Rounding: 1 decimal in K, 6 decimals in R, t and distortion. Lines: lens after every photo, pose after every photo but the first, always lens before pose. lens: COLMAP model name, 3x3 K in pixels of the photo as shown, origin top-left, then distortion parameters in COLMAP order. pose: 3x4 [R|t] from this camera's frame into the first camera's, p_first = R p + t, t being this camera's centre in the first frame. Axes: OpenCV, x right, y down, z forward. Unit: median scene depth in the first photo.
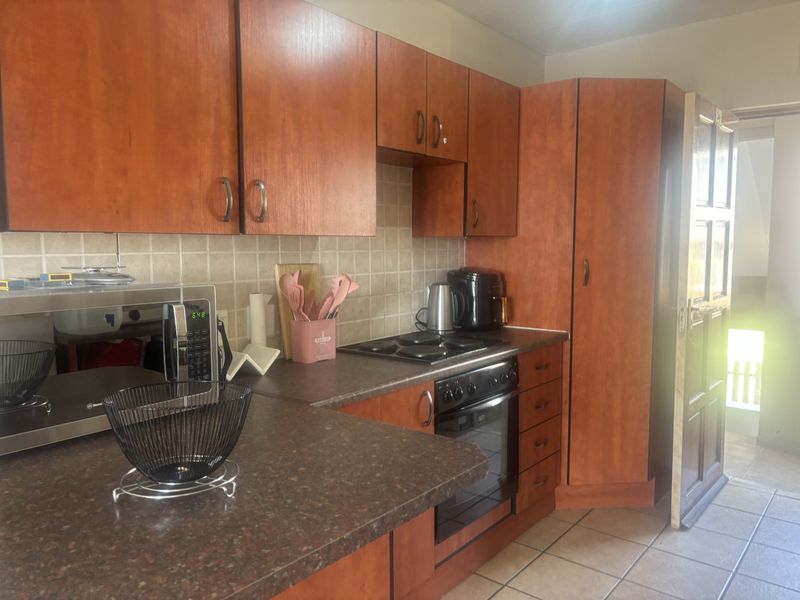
lens RADIAL K [[604.2, 0, 386.0], [0, 604.2, 306.8], [0, 0, 1]] dist [0.038404, -0.003709]
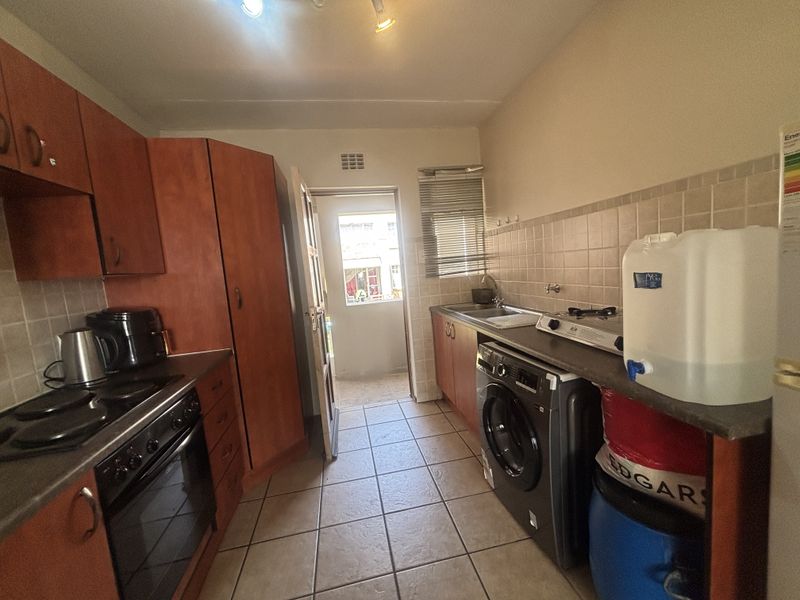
lens RADIAL K [[320.2, 0, 398.9], [0, 320.2, 298.6], [0, 0, 1]] dist [0.000799, 0.000297]
pose [[0.624464, -0.124780, 0.771022, 0.027758], [0.158569, 0.986852, 0.031281, -0.024582], [-0.764788, 0.102726, 0.636040, 0.335940]]
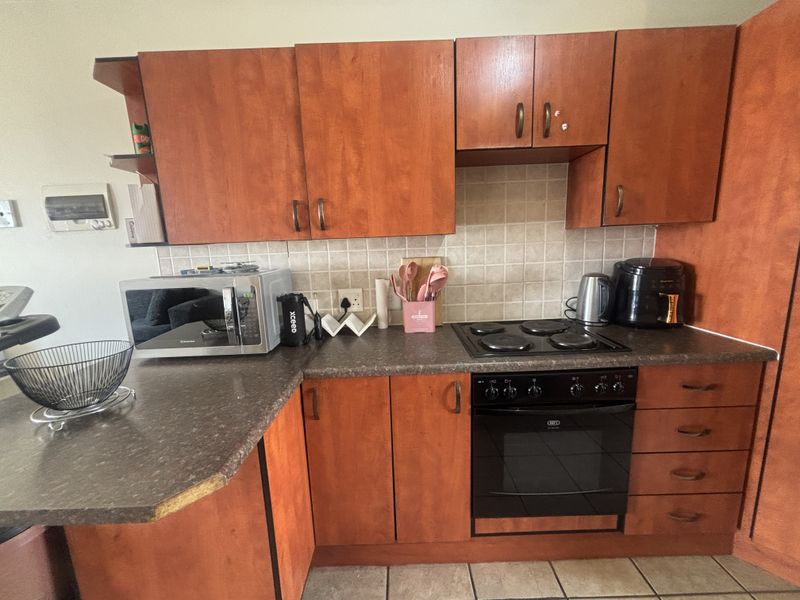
lens RADIAL K [[320.2, 0, 398.9], [0, 320.2, 298.6], [0, 0, 1]] dist [0.000799, 0.000297]
pose [[0.645401, 0.108597, -0.756084, 0.300423], [-0.041773, 0.993379, 0.107022, -0.044052], [0.762700, -0.037489, 0.645664, 0.417065]]
